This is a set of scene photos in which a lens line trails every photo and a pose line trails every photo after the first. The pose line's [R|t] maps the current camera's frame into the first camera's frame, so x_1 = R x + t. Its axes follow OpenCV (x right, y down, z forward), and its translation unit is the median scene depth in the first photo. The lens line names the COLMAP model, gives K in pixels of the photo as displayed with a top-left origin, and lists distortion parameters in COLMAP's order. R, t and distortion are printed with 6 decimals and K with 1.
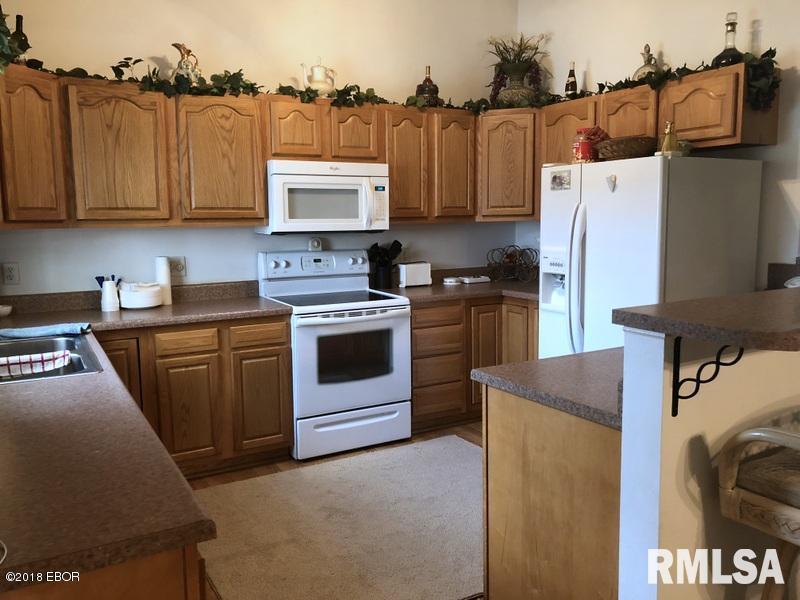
lens RADIAL K [[658.9, 0, 400.0], [0, 658.9, 300.0], [0, 0, 1]] dist [0.001250, -0.000034]
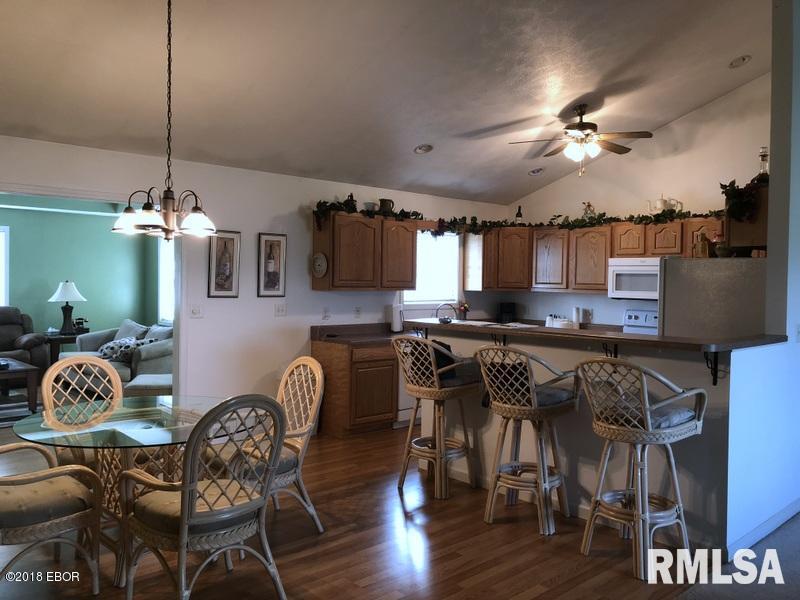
lens RADIAL K [[658.9, 0, 400.0], [0, 658.9, 300.0], [0, 0, 1]] dist [0.001250, -0.000034]
pose [[0.227711, 0.043066, -0.972776, 1.441325], [-0.145457, 0.989316, 0.009749, -0.030366], [0.962803, 0.139278, 0.231542, 0.028697]]
